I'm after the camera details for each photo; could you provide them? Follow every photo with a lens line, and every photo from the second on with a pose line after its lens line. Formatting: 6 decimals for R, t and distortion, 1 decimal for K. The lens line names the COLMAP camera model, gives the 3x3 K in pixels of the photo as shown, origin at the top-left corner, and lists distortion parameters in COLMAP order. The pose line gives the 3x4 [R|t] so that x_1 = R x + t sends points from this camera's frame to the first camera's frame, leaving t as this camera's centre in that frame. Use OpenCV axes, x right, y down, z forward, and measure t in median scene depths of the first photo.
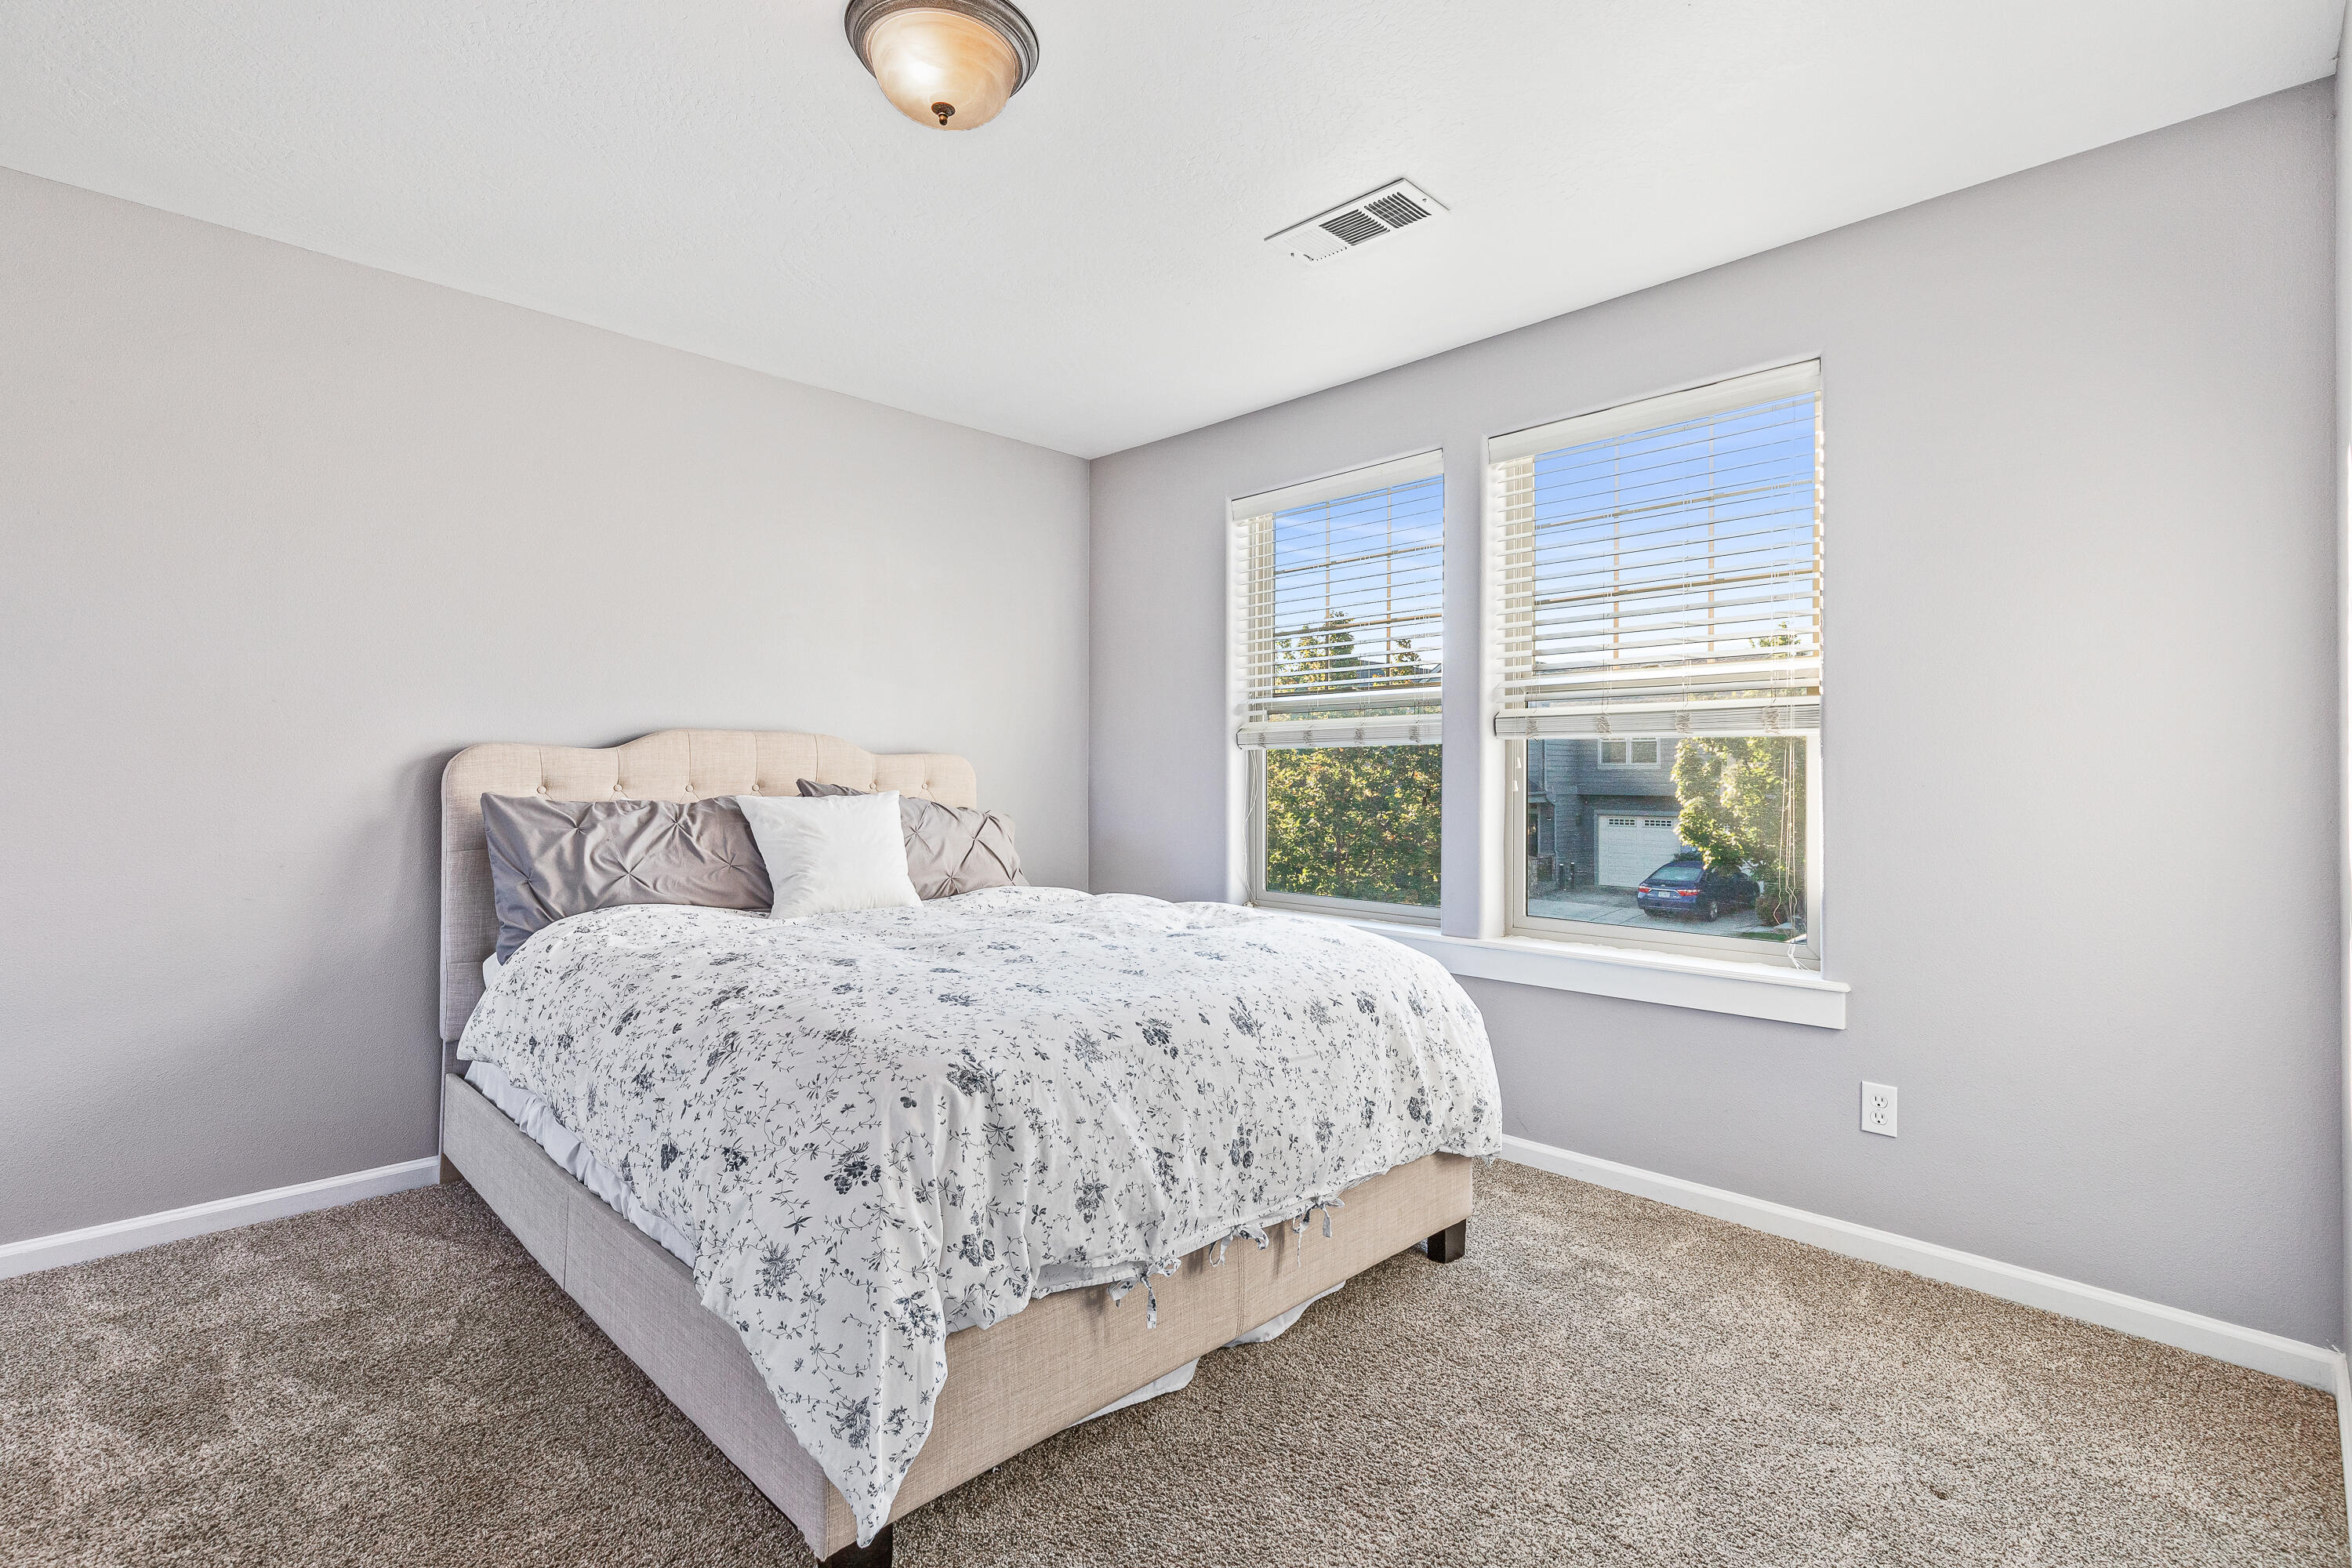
lens RADIAL K [[1061.4, 0, 1182.1], [0, 1061.4, 776.7], [0, 0, 1]] dist [0.006360, 0.000348]
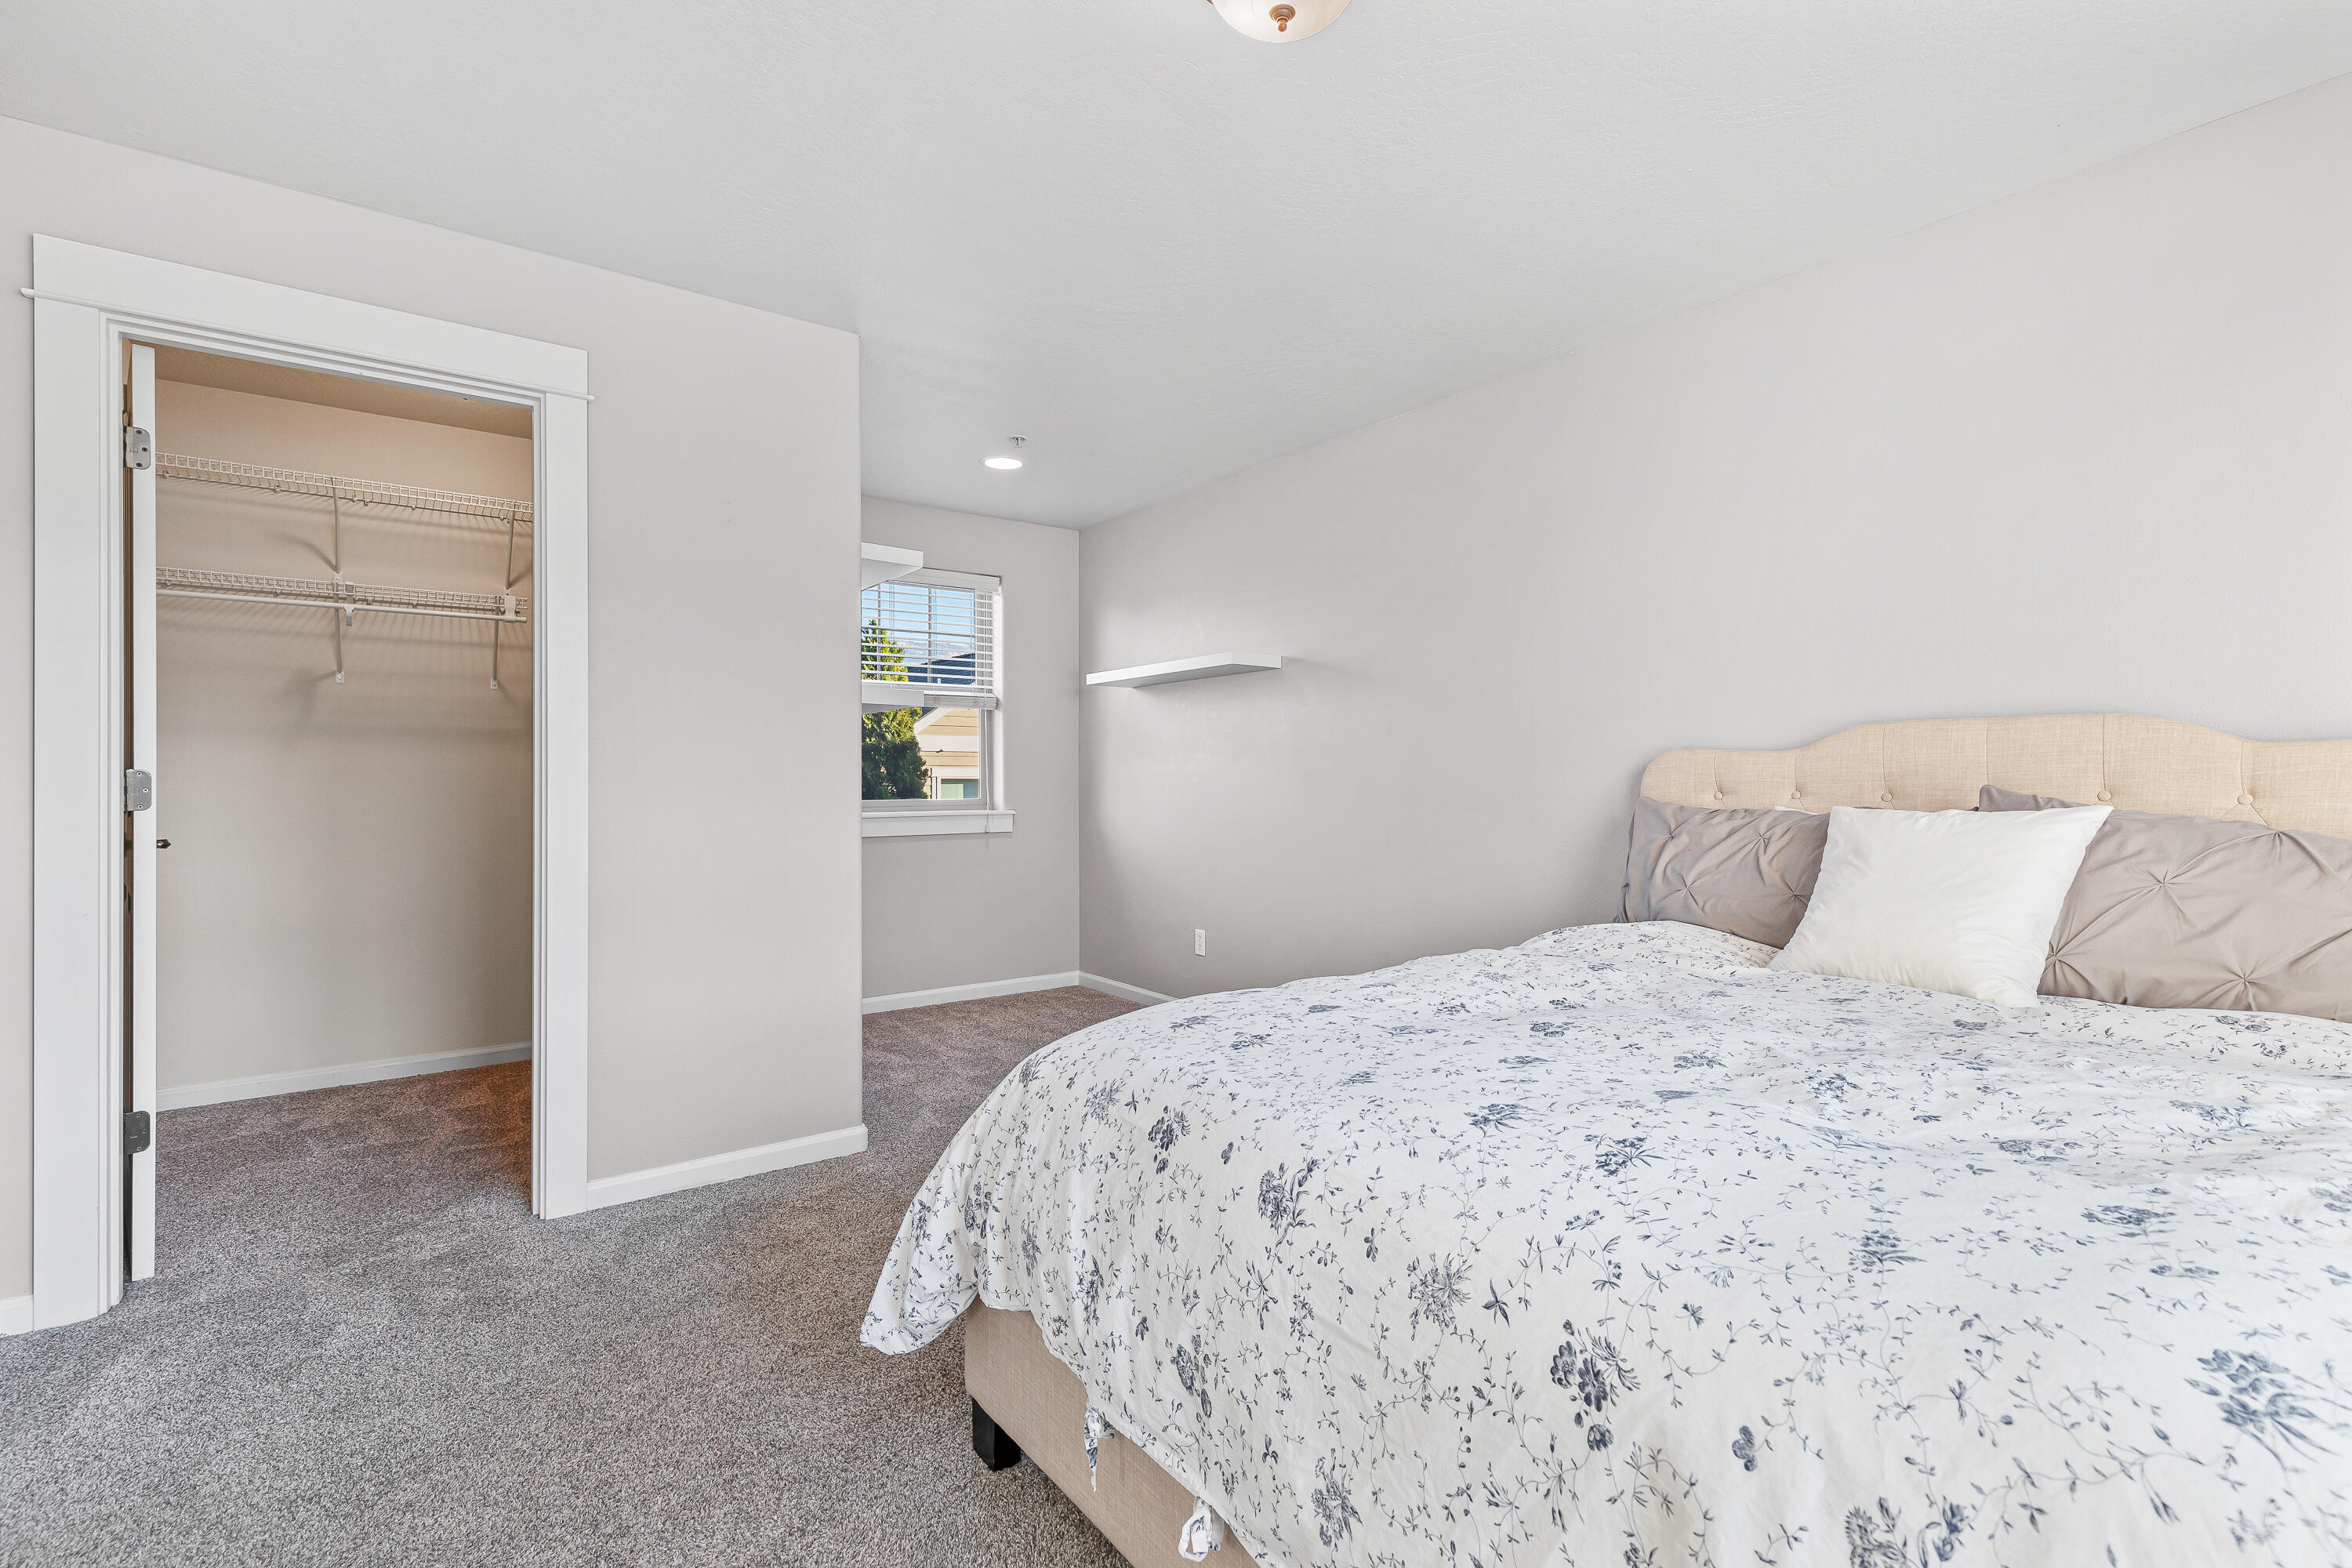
lens RADIAL K [[1061.4, 0, 1182.1], [0, 1061.4, 776.7], [0, 0, 1]] dist [0.006360, 0.000348]
pose [[-0.126674, -0.004735, -0.991933, 0.675263], [-0.002650, 0.999987, -0.004435, 0.001445], [0.991941, 0.002067, -0.126685, 1.064850]]
